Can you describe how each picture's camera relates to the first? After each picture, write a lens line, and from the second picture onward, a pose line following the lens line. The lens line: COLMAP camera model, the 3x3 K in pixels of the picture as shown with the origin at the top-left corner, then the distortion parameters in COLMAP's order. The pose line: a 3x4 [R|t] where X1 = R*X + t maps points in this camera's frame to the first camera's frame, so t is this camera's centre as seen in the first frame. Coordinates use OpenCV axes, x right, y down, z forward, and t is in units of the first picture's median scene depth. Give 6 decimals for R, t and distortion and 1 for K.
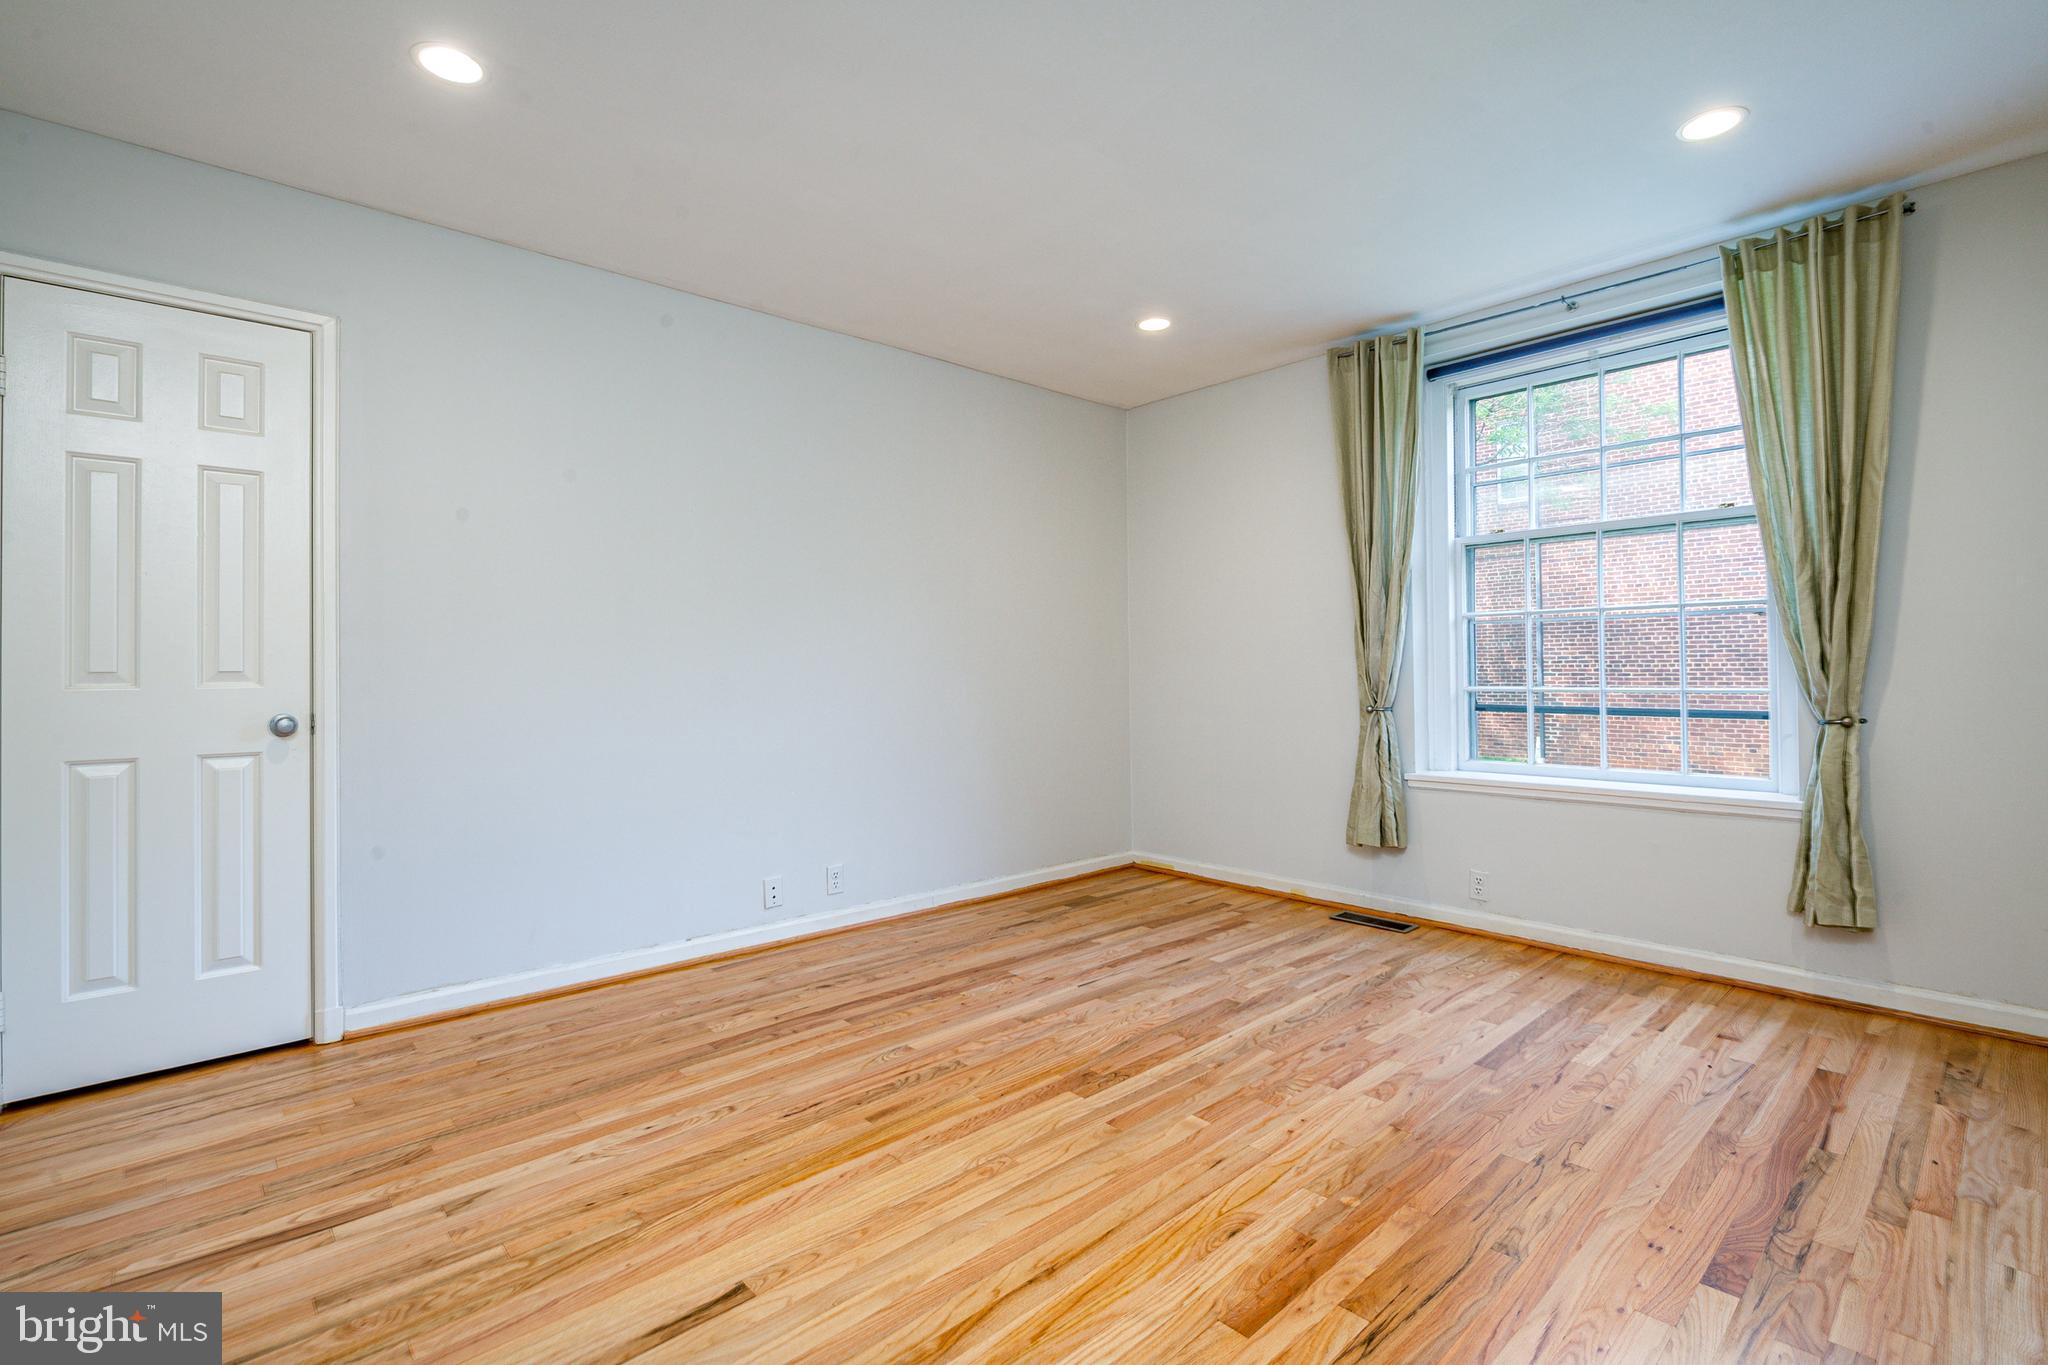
lens RADIAL K [[929.2, 0, 1011.7], [0, 929.2, 655.1], [0, 0, 1]] dist [-0.001103, -0.001134]
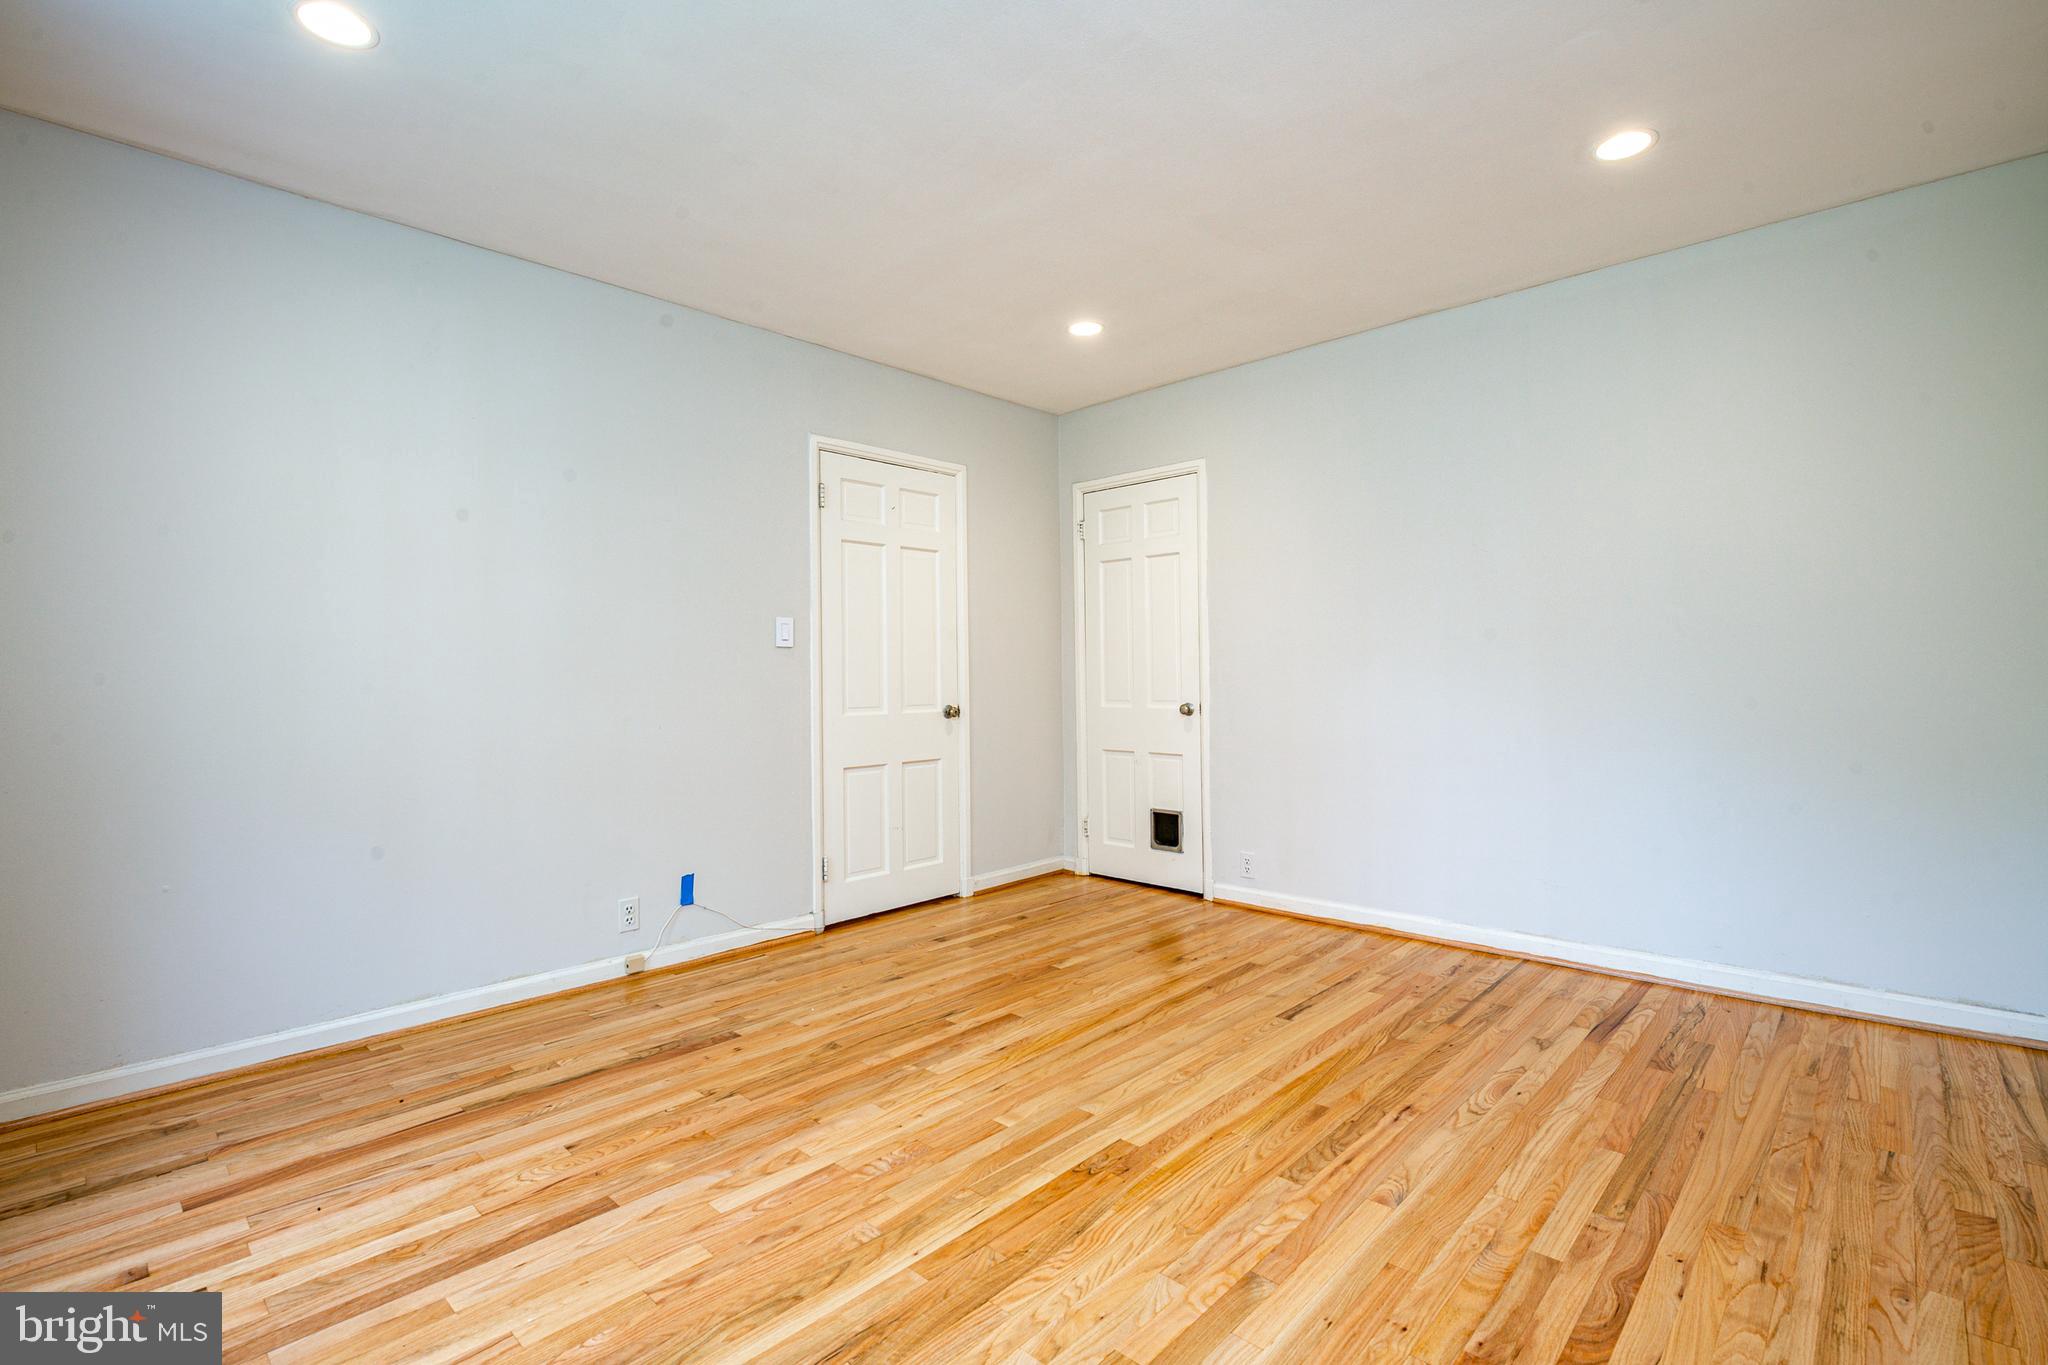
lens RADIAL K [[929.2, 0, 1011.7], [0, 929.2, 655.1], [0, 0, 1]] dist [-0.001103, -0.001134]
pose [[-0.997266, 0.020551, -0.070982, 0.250323], [0.023333, 0.998983, -0.038576, 0.032868], [0.070117, -0.040127, -0.996731, 1.999596]]
